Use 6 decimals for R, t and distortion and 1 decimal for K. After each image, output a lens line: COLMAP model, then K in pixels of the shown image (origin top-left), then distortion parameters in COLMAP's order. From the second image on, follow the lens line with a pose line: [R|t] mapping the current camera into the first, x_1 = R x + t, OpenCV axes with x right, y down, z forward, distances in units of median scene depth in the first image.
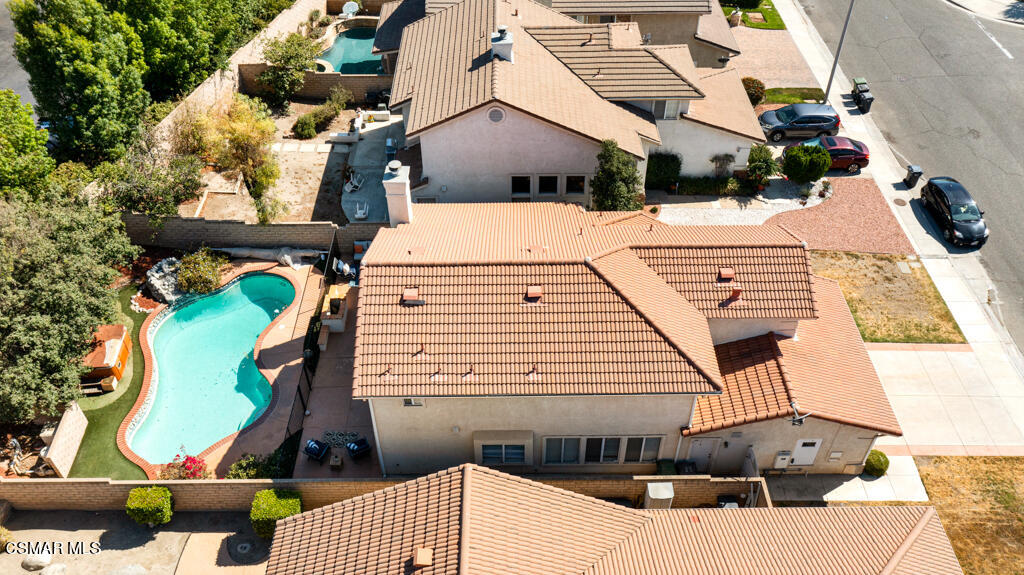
lens RADIAL K [[814.7, 0, 515.8], [0, 814.7, 286.7], [0, 0, 1]] dist [-0.004034, 0.012272]
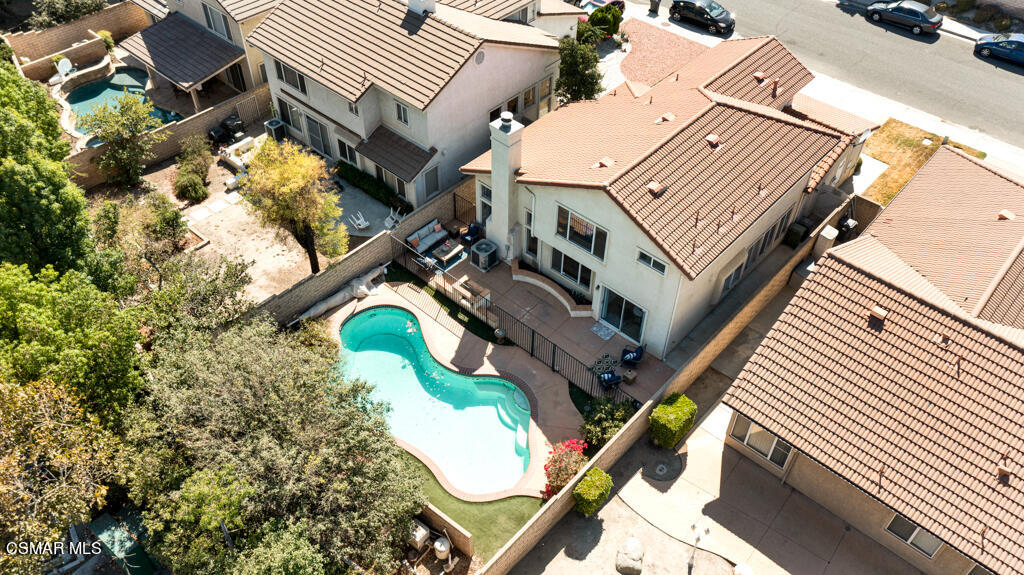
lens RADIAL K [[814.7, 0, 513.6], [0, 814.7, 285.9], [0, 0, 1]] dist [-0.004034, 0.012272]
pose [[0.673517, -0.510607, 0.534467, -0.689848], [0.491449, 0.849432, 0.192203, -0.137853], [-0.552134, 0.133211, 0.823045, 0.151930]]
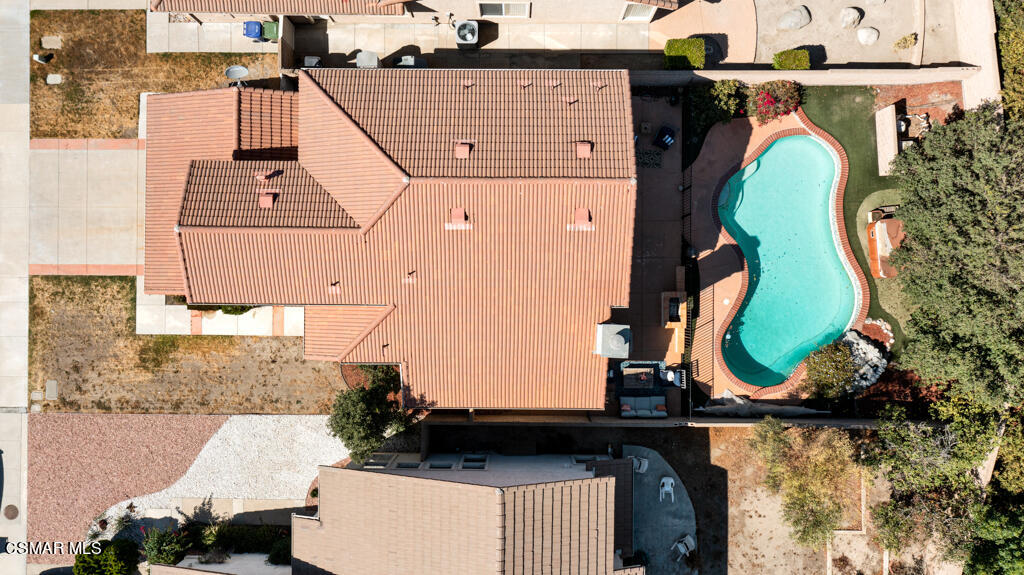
lens RADIAL K [[814.7, 0, 515.0], [0, 814.7, 287.6], [0, 0, 1]] dist [-0.004034, 0.012272]
pose [[-0.999834, -0.018015, 0.002555, -0.036041], [0.014067, -0.676252, 0.736536, -0.640574], [-0.011541, 0.736450, 0.676394, 0.323930]]
